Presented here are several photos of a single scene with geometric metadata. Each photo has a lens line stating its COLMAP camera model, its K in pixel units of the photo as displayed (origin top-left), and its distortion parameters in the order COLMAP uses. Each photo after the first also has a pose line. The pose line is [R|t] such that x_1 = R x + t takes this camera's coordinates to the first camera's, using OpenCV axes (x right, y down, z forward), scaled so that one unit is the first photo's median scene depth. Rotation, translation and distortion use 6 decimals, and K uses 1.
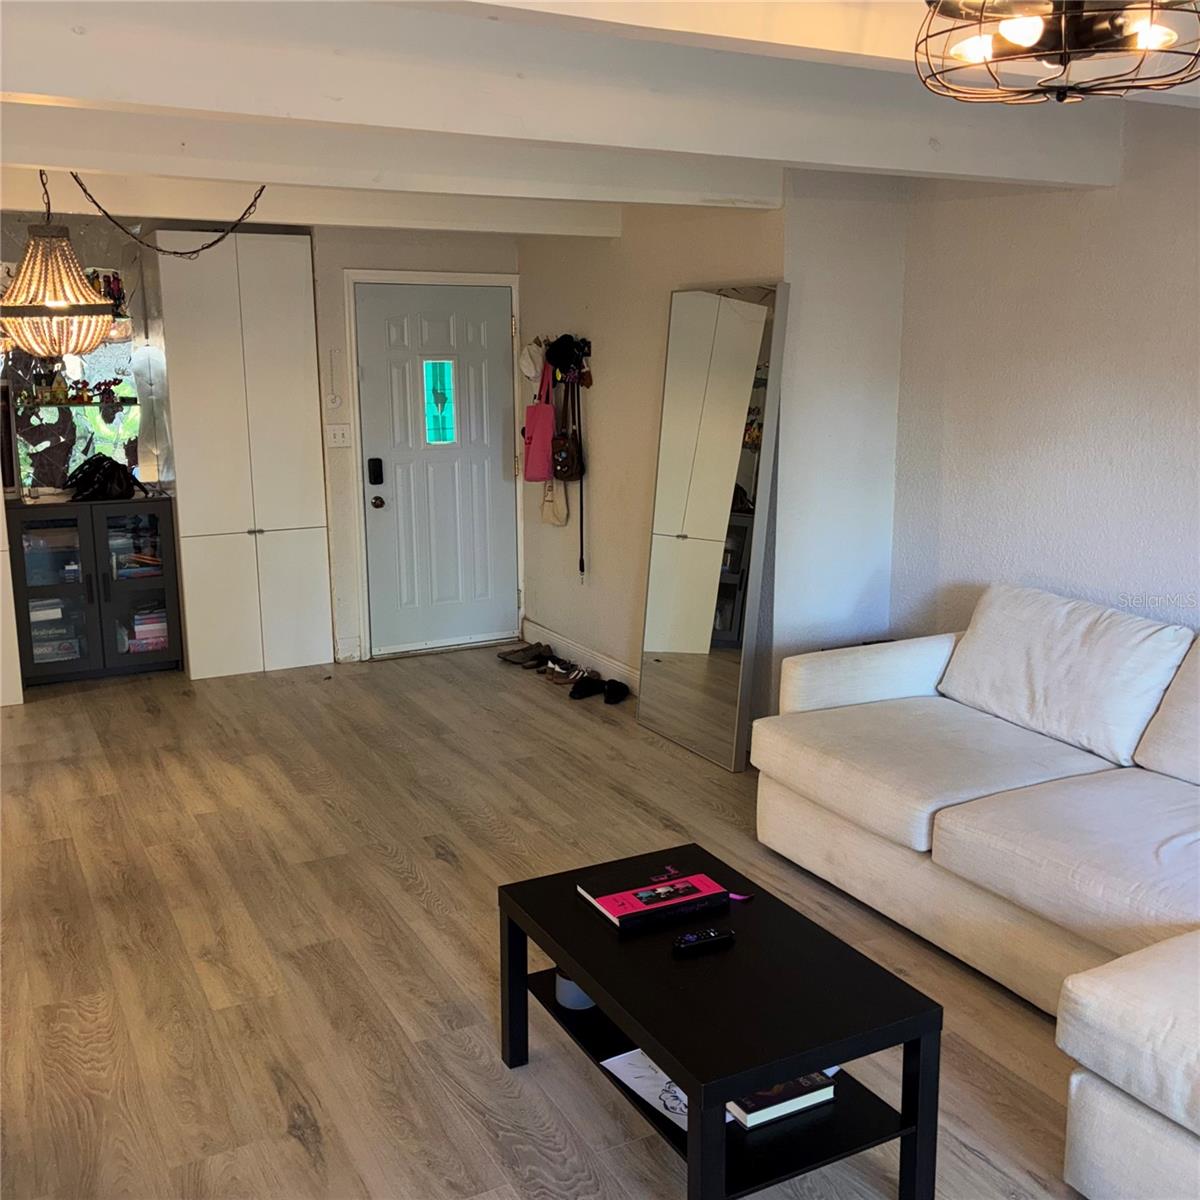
lens RADIAL K [[1204.1, 0, 598.1], [0, 1204.1, 603.5], [0, 0, 1]] dist [0.010478, 0.000000]
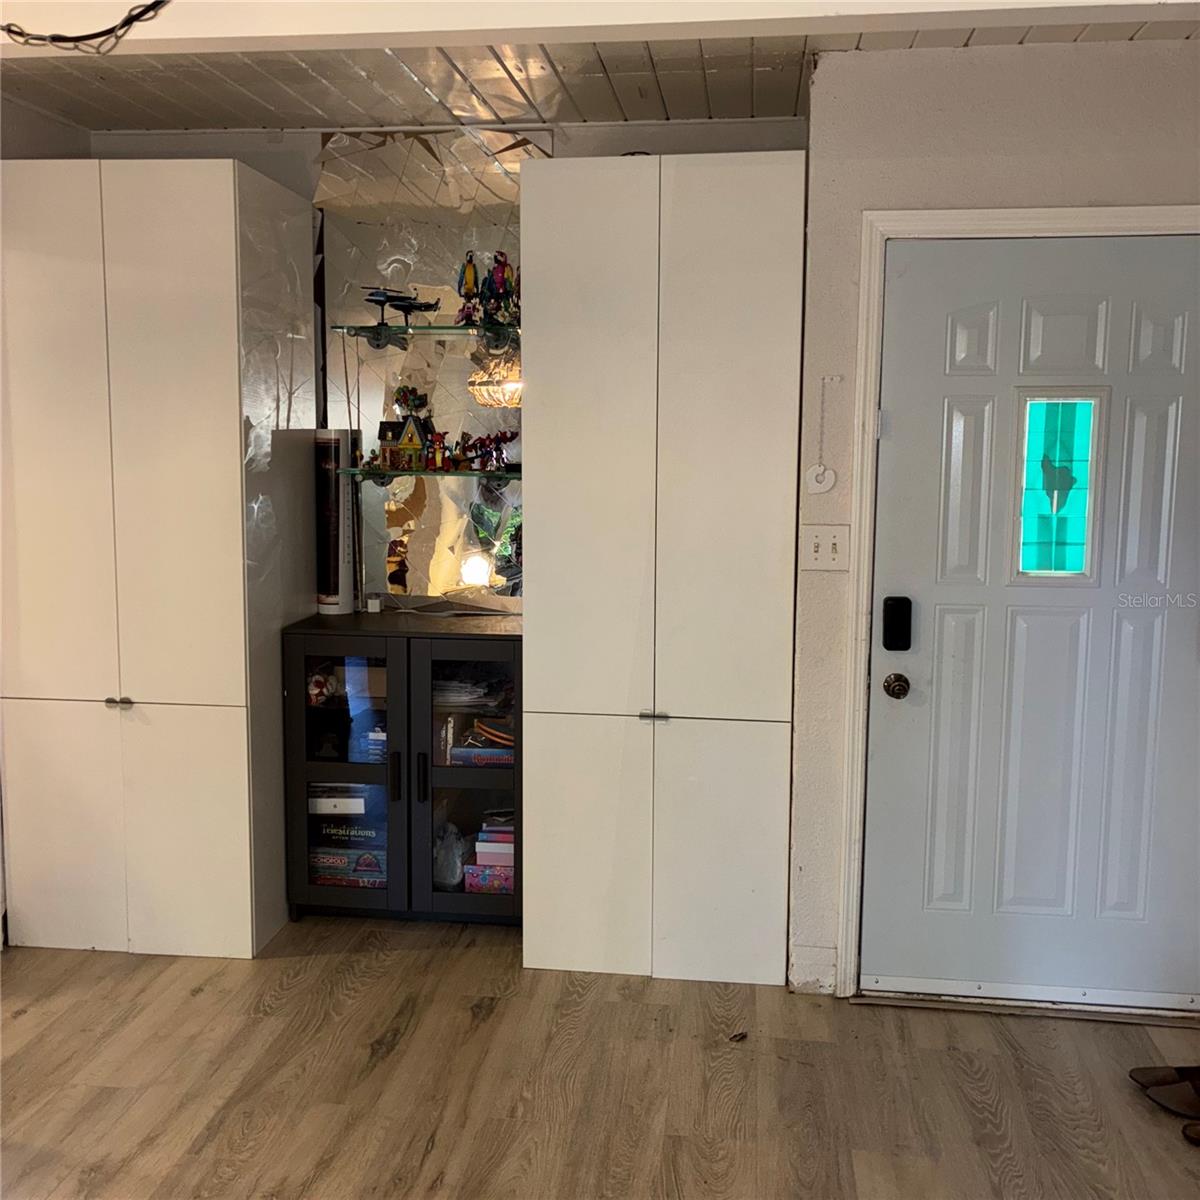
lens RADIAL K [[1204.1, 0, 601.1], [0, 1204.1, 591.7], [0, 0, 1]] dist [0.010478, 0.000000]
pose [[0.817803, 0.083532, -0.569403, -0.006397], [-0.126549, 0.991295, -0.036332, -0.089900], [0.561411, 0.101770, 0.821255, 0.533787]]
